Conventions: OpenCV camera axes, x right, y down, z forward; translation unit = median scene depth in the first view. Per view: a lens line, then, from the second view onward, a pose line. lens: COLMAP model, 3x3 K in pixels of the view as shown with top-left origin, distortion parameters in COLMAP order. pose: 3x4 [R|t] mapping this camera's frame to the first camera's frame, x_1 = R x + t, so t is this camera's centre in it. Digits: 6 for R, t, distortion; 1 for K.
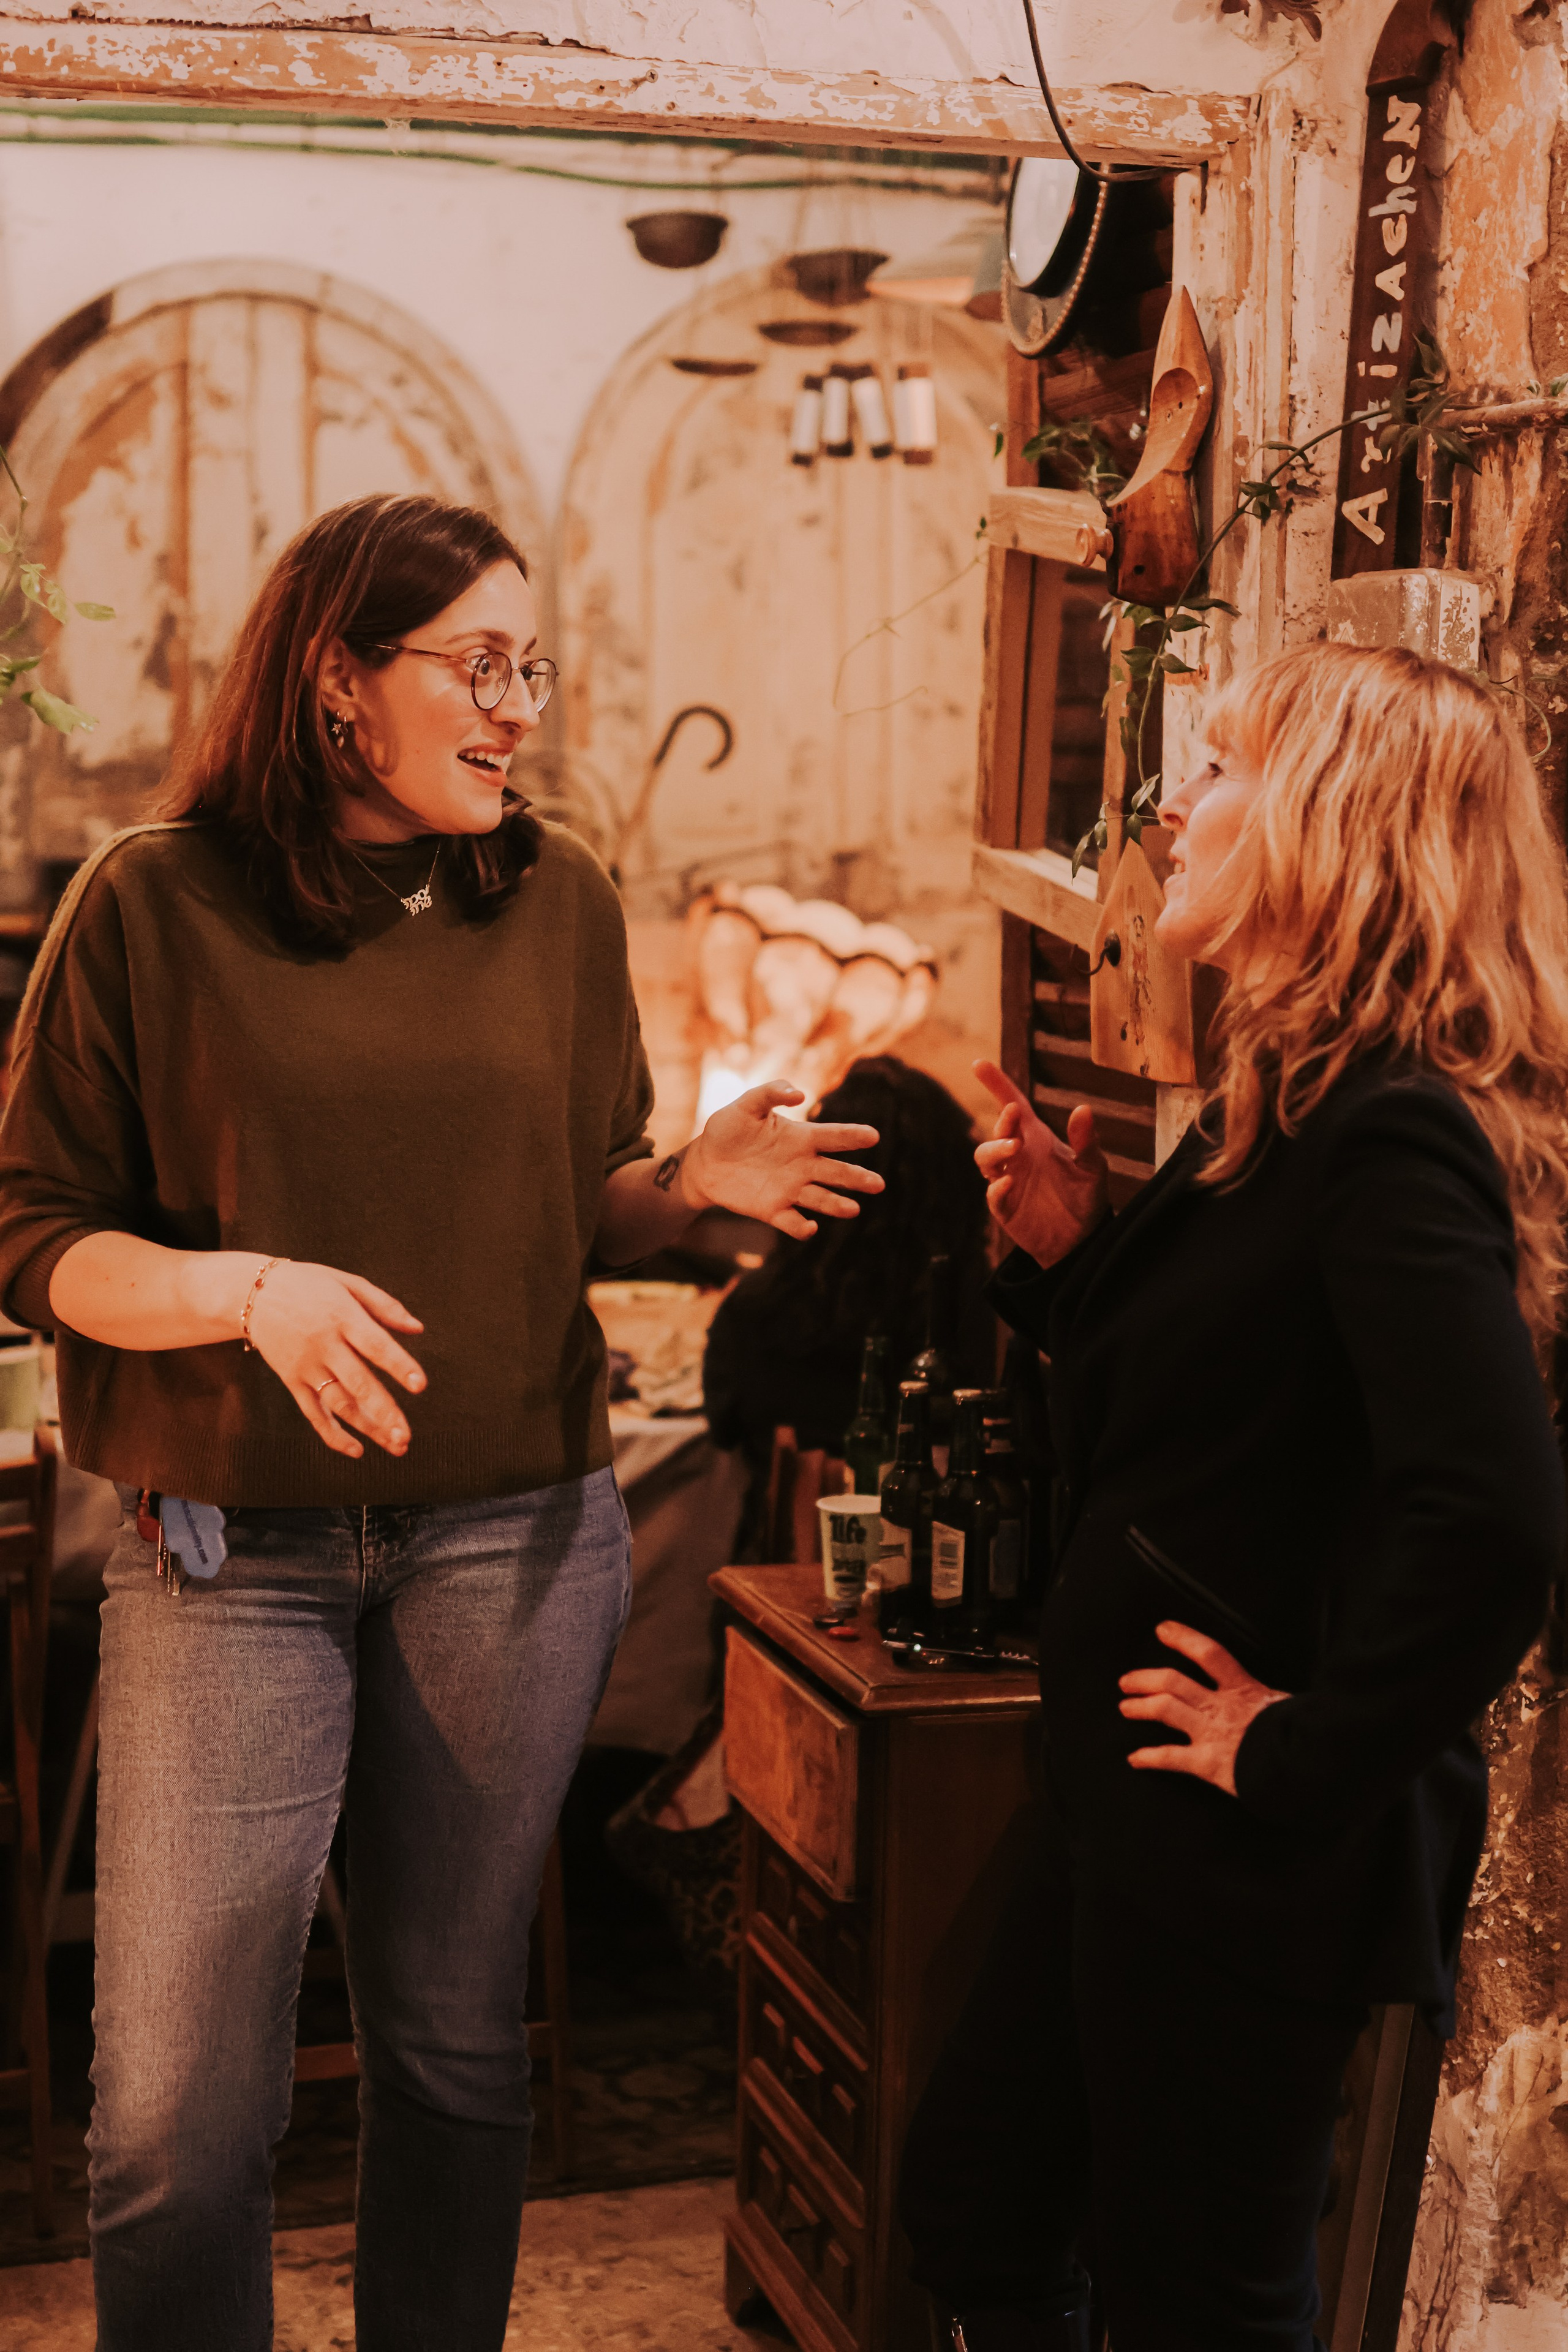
lens RADIAL K [[3910.1, 0, 781.1], [0, 3910.1, 1268.1], [0, 0, 1]] dist [-0.067340, 0.170767]
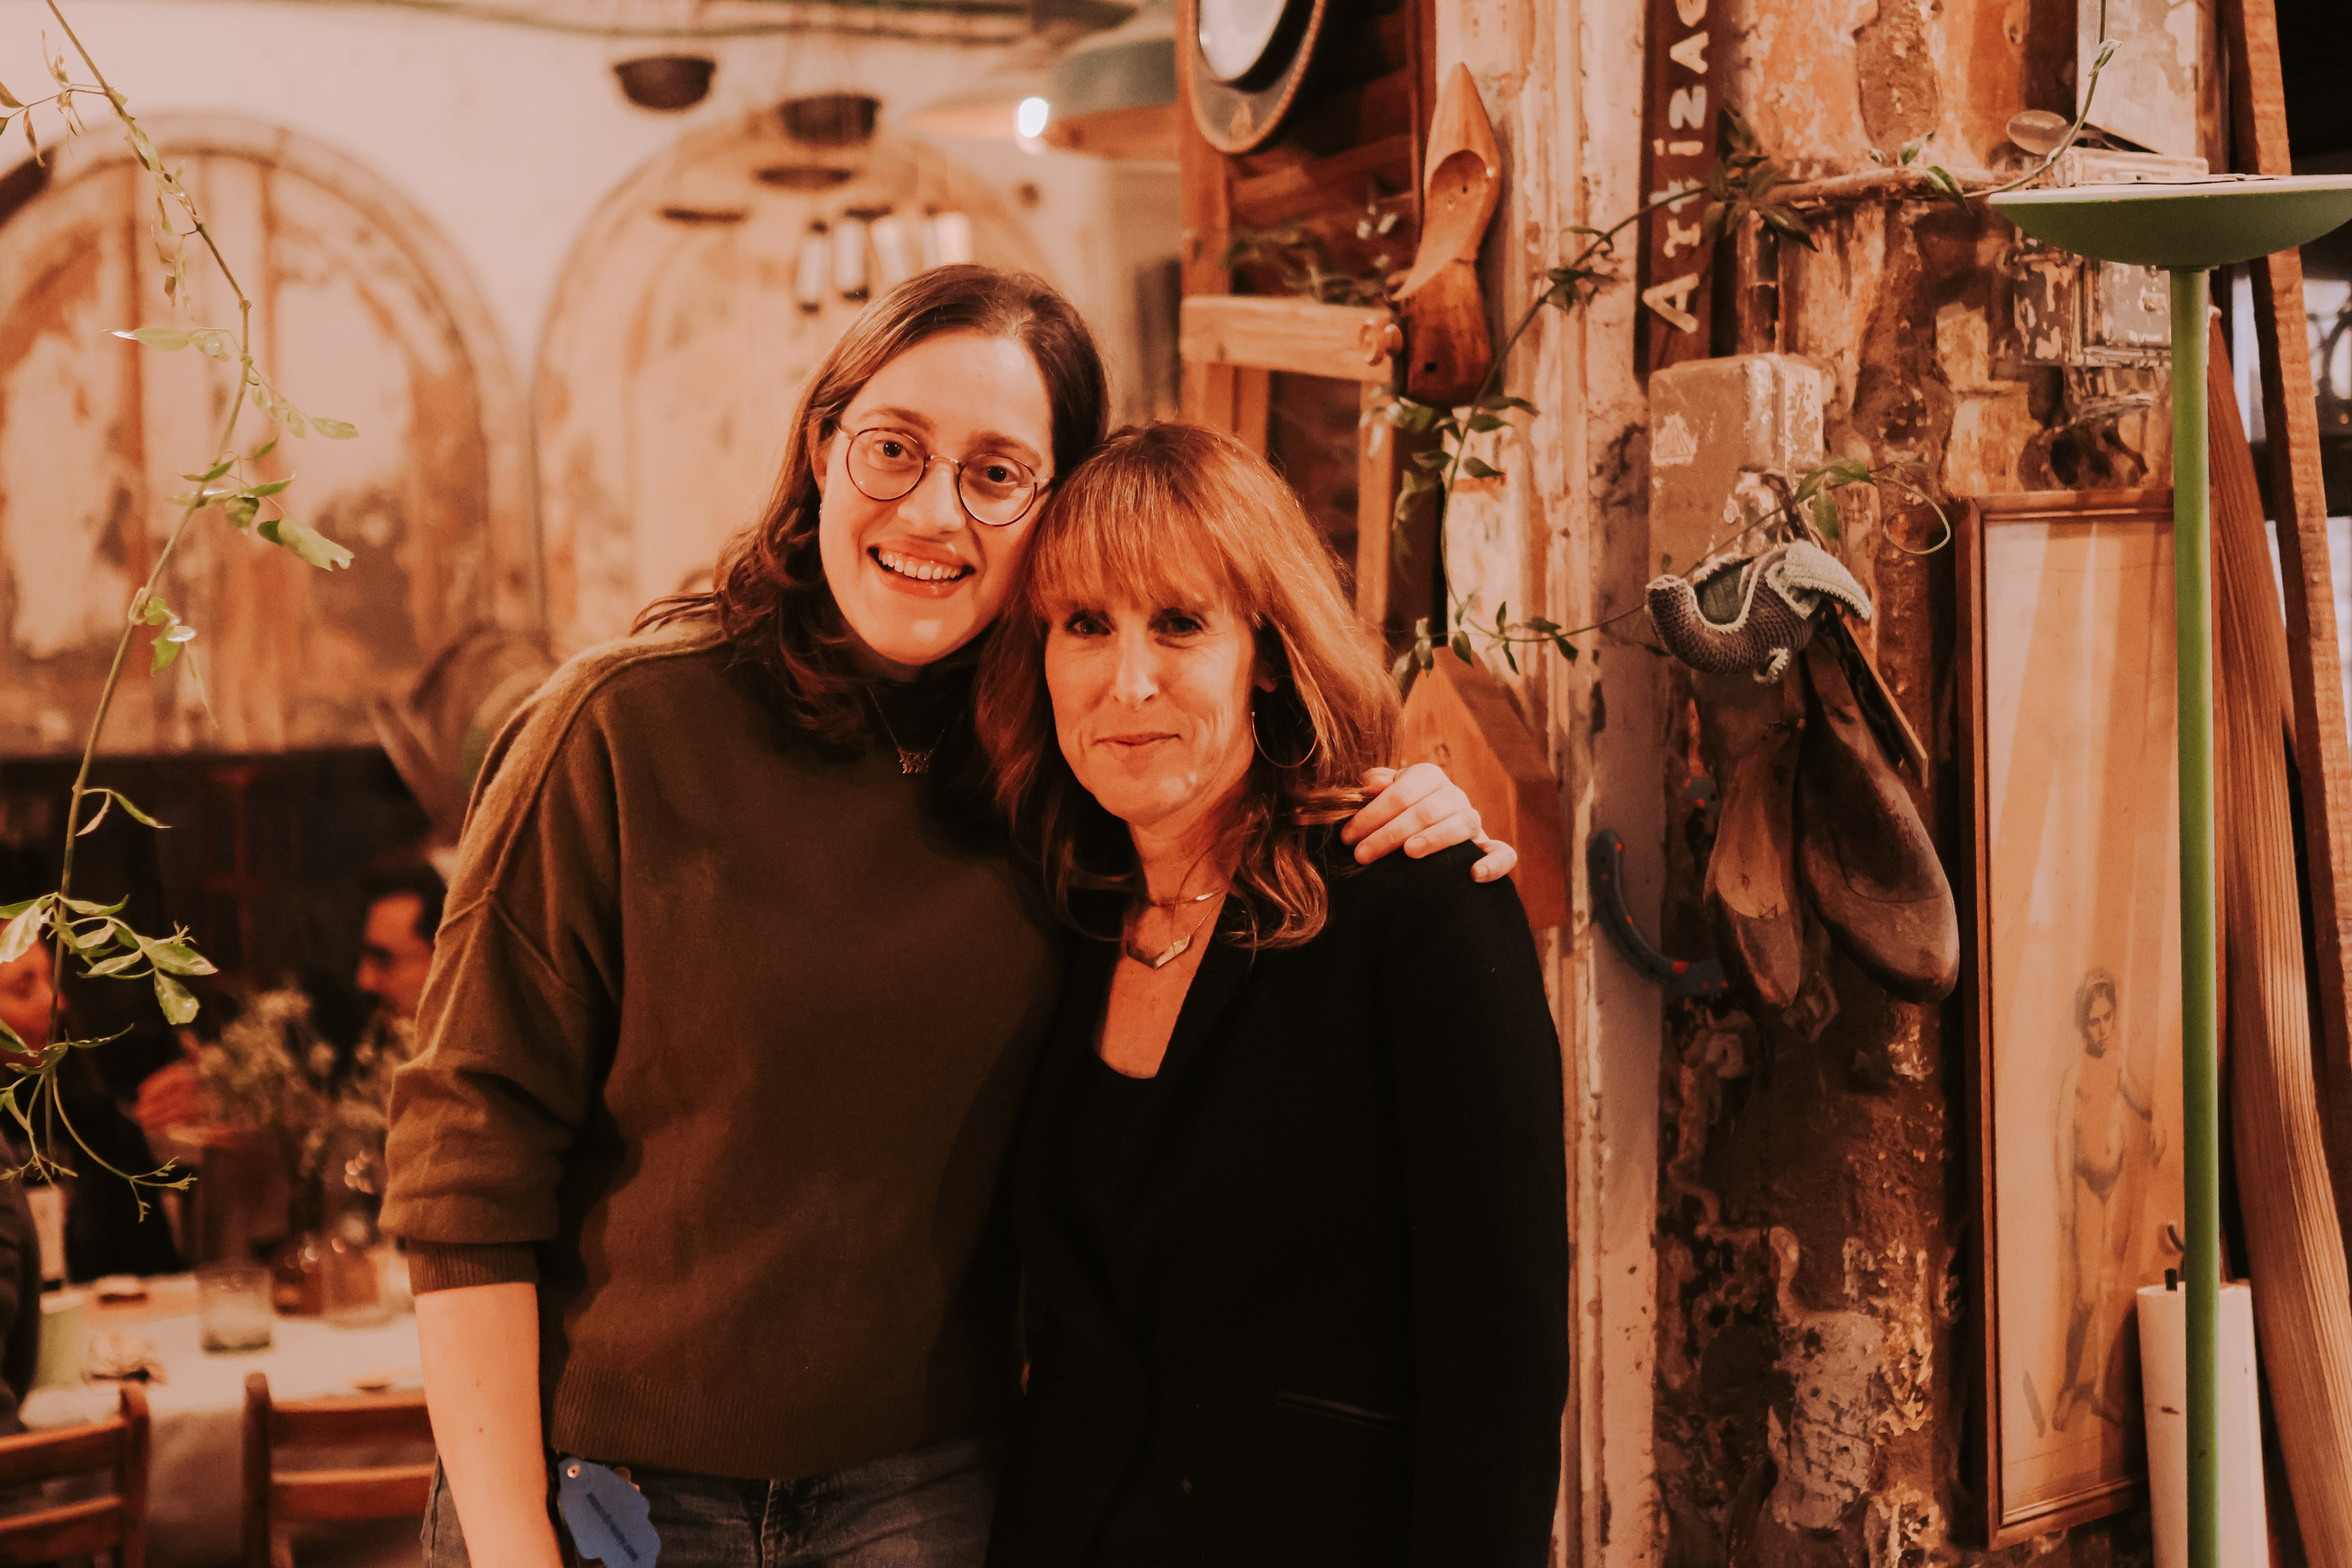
lens RADIAL K [[3909.7, 0, 1180.3], [0, 3909.7, 783.5], [0, 0, 1]] dist [-0.067340, 0.170767]
pose [[0.986602, -0.039953, 0.158181, -0.115900], [0.054660, 0.994464, -0.089742, -0.002854], [-0.153720, 0.097186, 0.983324, 0.117209]]
